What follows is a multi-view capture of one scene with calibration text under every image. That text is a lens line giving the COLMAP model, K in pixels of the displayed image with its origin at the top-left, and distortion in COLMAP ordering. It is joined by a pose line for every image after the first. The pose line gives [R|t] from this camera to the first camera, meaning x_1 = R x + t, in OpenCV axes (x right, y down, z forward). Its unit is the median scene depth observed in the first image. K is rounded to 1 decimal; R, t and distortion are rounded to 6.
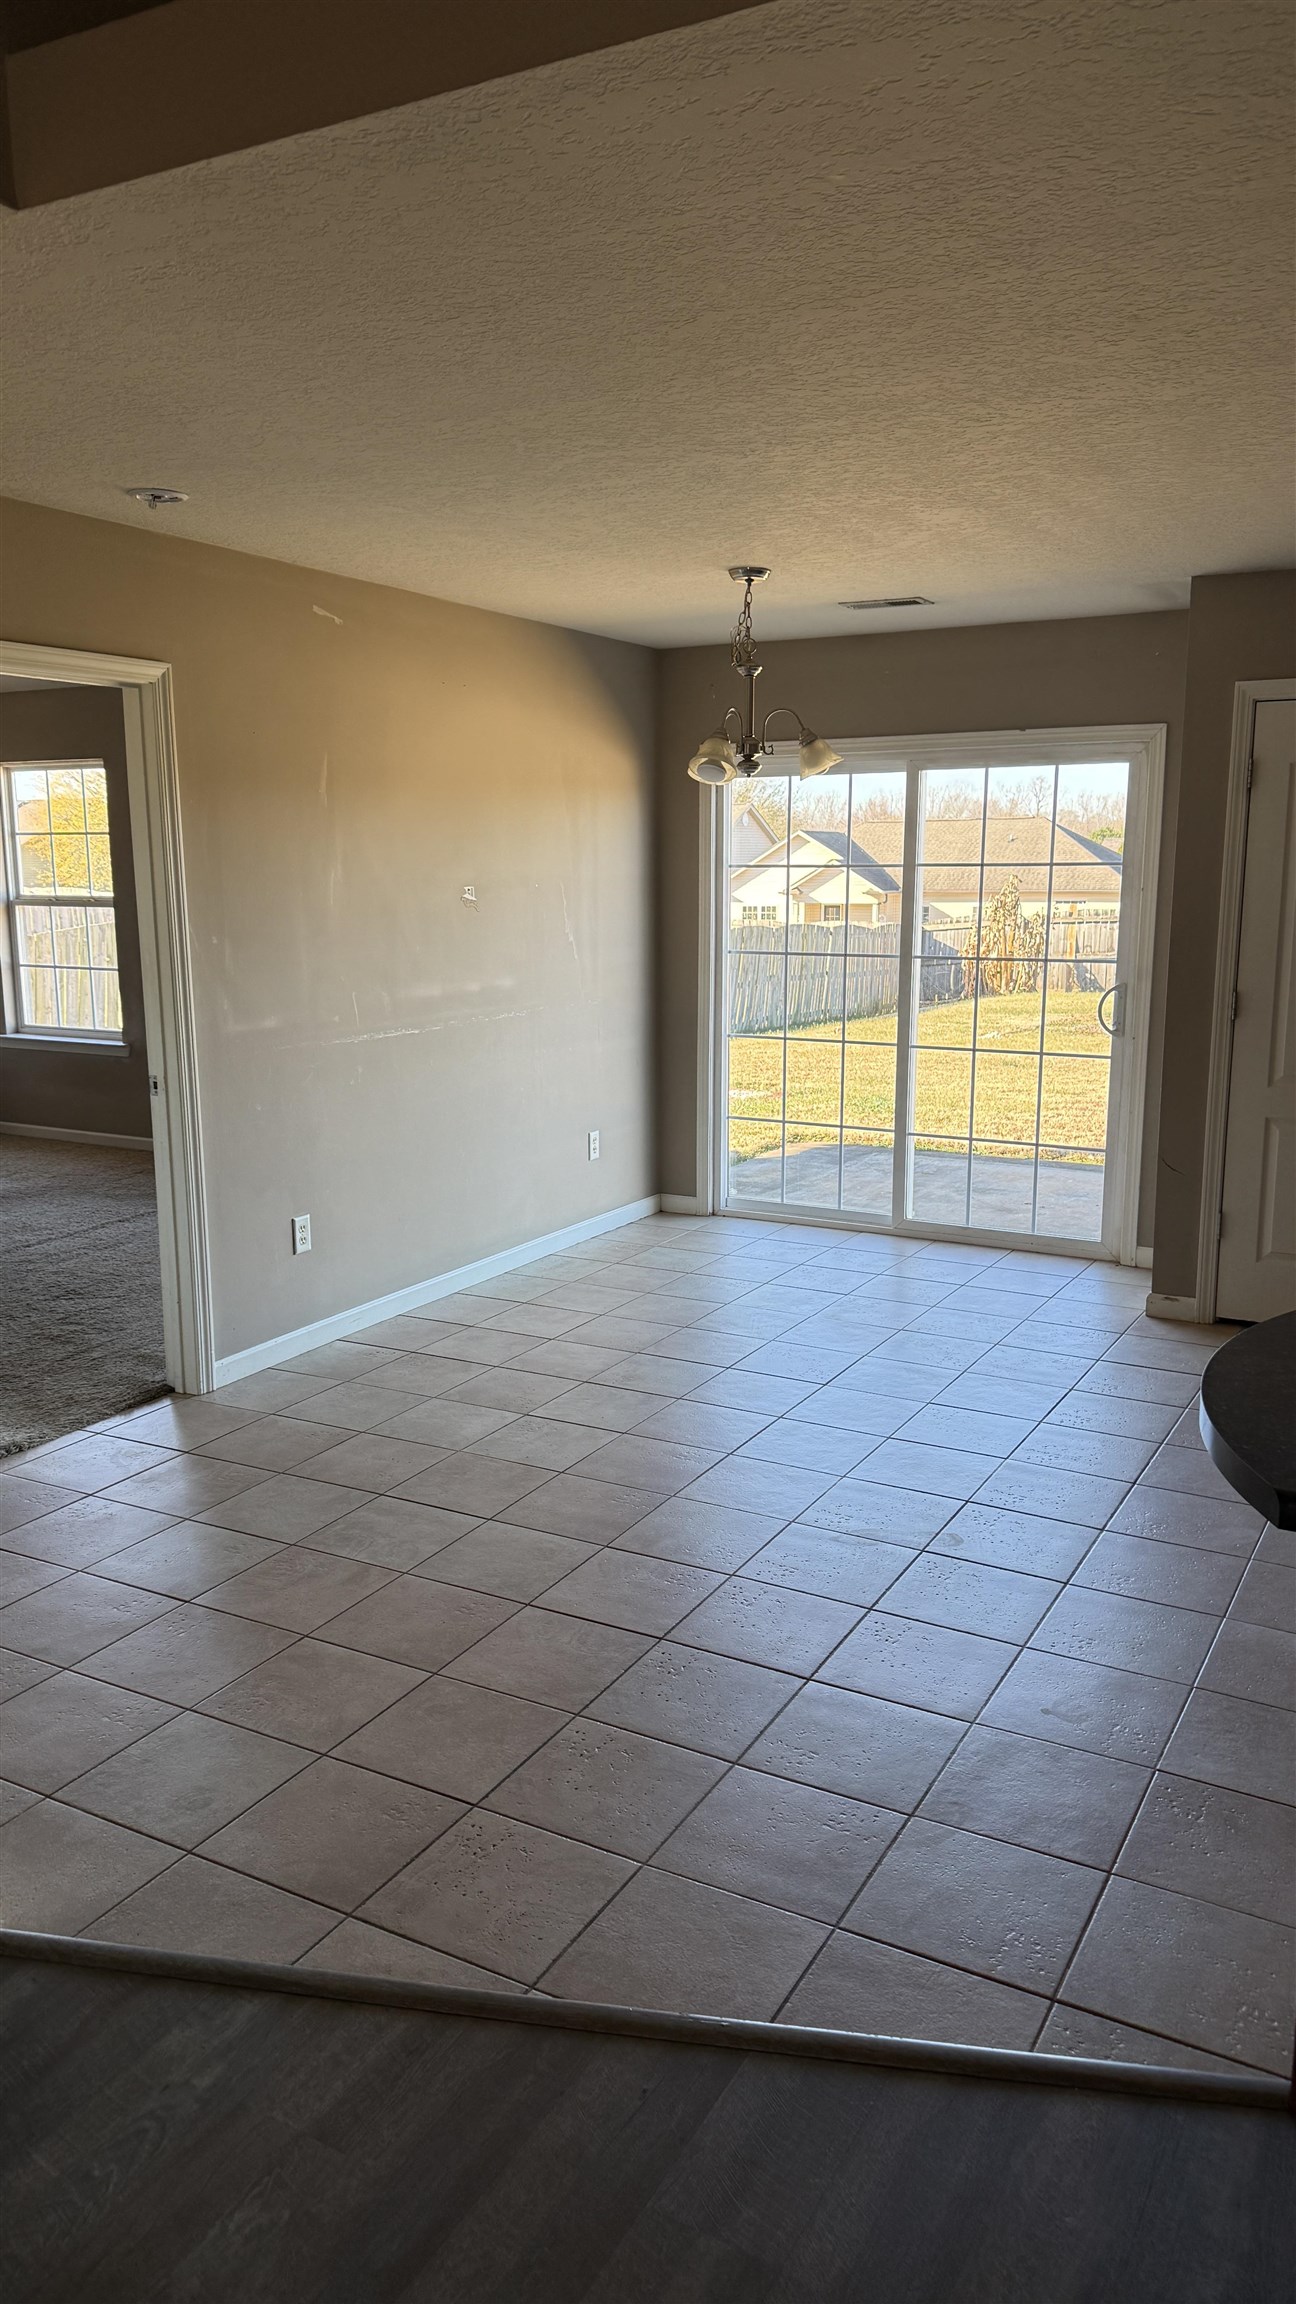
lens RADIAL K [[1603.1, 0, 648.0], [0, 1603.1, 1152.0], [0, 0, 1]] dist [0.165791, -0.331604]
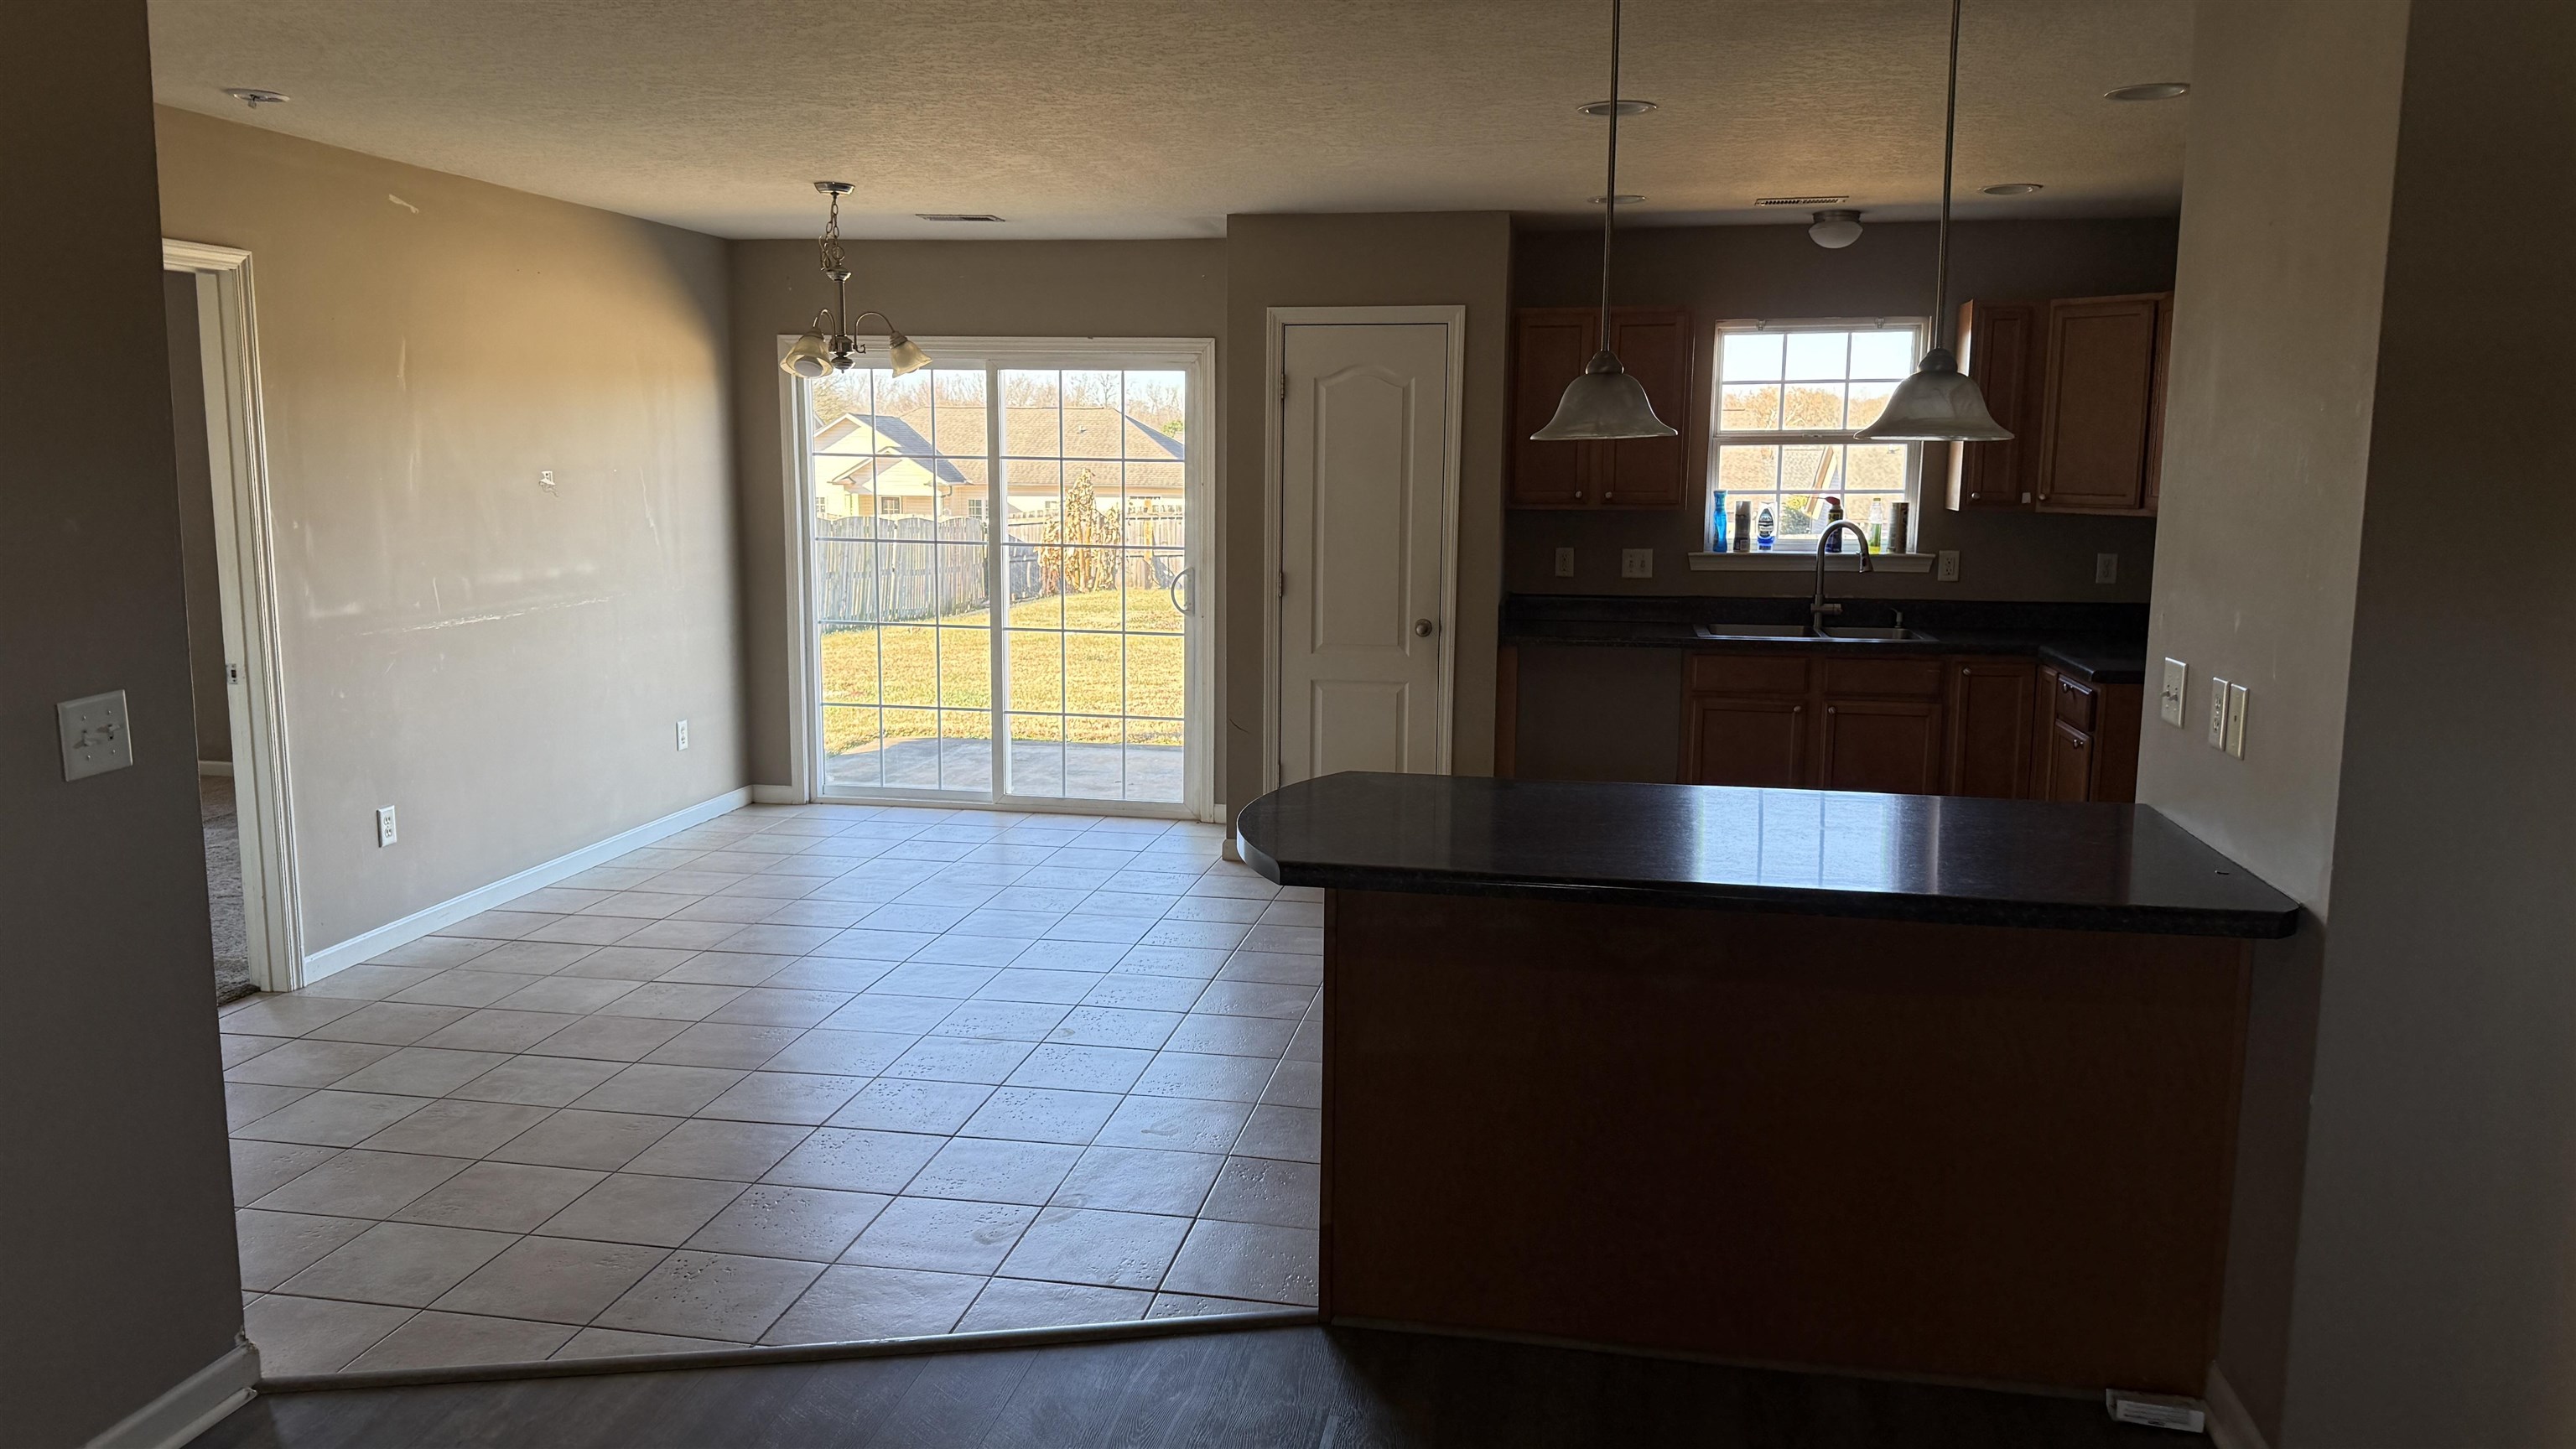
lens RADIAL K [[1792.4, 0, 1288.6], [0, 1792.4, 717.7], [0, 0, 1]] dist [0.165791, -0.331604]
pose [[0.945867, -0.036440, 0.322503, -0.053203], [0.046449, 0.998647, -0.023390, 0.036317], [-0.321215, 0.037104, 0.946279, -0.215836]]
